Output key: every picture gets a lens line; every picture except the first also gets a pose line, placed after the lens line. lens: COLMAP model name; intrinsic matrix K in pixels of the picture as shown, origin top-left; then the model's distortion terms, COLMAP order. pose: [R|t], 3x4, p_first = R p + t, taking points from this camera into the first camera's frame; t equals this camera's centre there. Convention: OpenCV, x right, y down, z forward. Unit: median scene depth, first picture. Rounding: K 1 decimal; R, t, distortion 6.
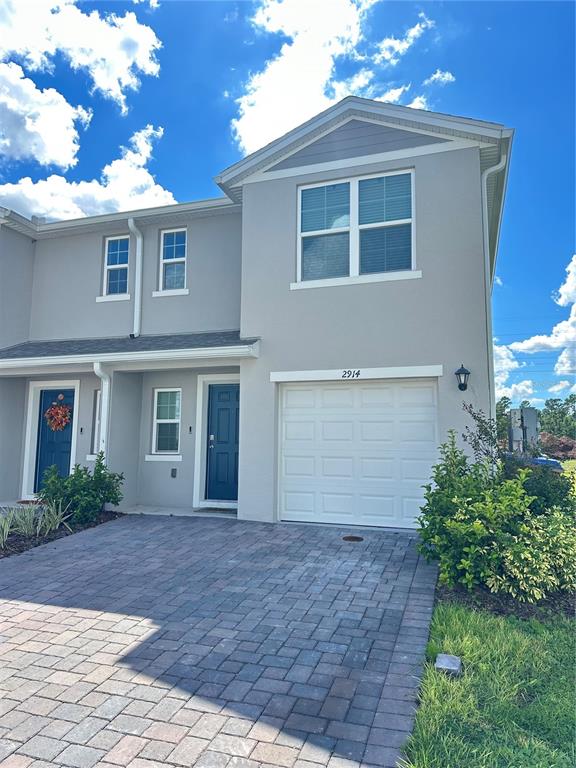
lens RADIAL K [[541.3, 0, 289.9], [0, 541.3, 384.8], [0, 0, 1]] dist [-0.022934, -0.006885]
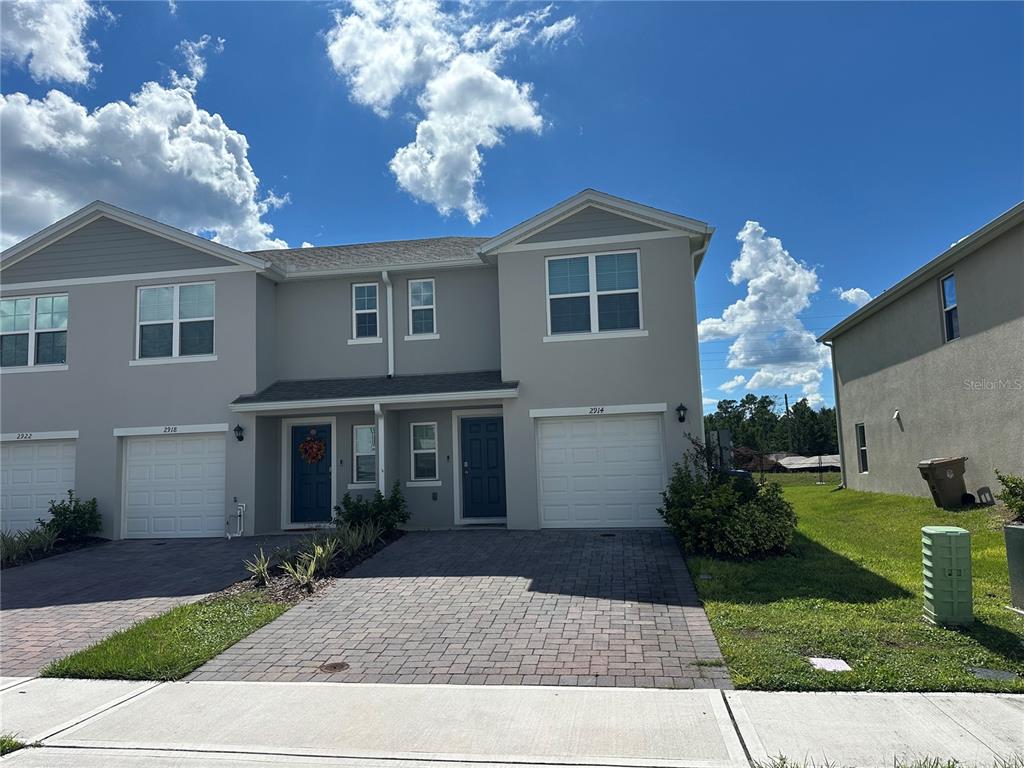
lens RADIAL K [[721.8, 0, 508.6], [0, 721.8, 384.0], [0, 0, 1]] dist [-0.022934, -0.006885]
pose [[0.986570, -0.021787, 0.161879, -0.343892], [0.022514, 0.999743, -0.002663, -0.077561], [-0.161780, 0.006272, 0.986807, -0.612814]]
